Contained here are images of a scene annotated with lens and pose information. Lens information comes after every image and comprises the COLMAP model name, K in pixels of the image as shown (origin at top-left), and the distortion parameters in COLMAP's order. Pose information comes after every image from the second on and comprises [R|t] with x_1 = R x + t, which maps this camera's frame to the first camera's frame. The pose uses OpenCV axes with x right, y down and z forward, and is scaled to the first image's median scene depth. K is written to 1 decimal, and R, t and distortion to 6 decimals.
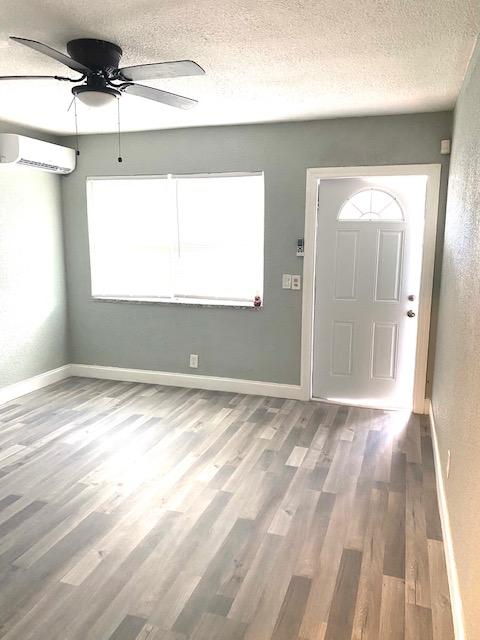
lens RADIAL K [[485.8, 0, 241.9], [0, 485.8, 320.1], [0, 0, 1]] dist [0.040166, -0.057452]
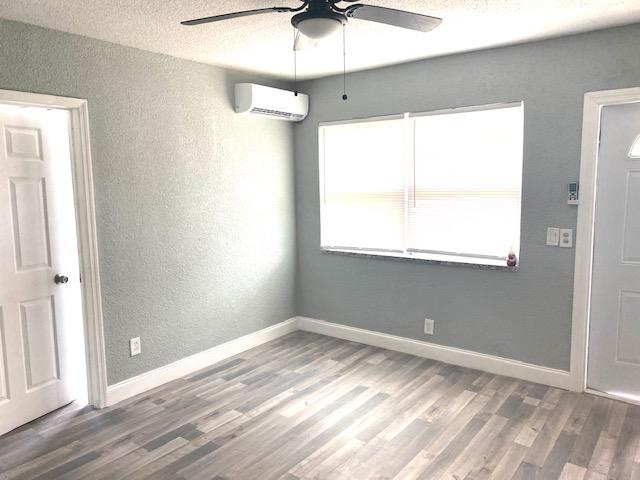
lens RADIAL K [[485.8, 0, 314.4], [0, 485.8, 245.5], [0, 0, 1]] dist [0.040166, -0.057452]
pose [[0.944530, 0.019857, -0.327823, -0.013088], [-0.030470, 0.999164, -0.027272, -0.034117], [0.327008, 0.035748, 0.944345, 0.136878]]
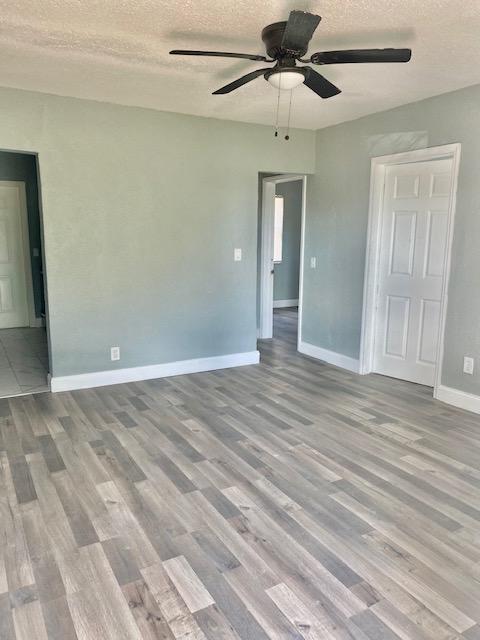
lens RADIAL K [[485.8, 0, 240.6], [0, 485.8, 317.2], [0, 0, 1]] dist [0.040166, -0.057452]
pose [[-0.661928, 0.114177, -0.740820, 0.383515], [-0.138658, 0.952622, 0.270713, -0.151324], [0.736631, 0.281913, -0.614736, 1.087899]]
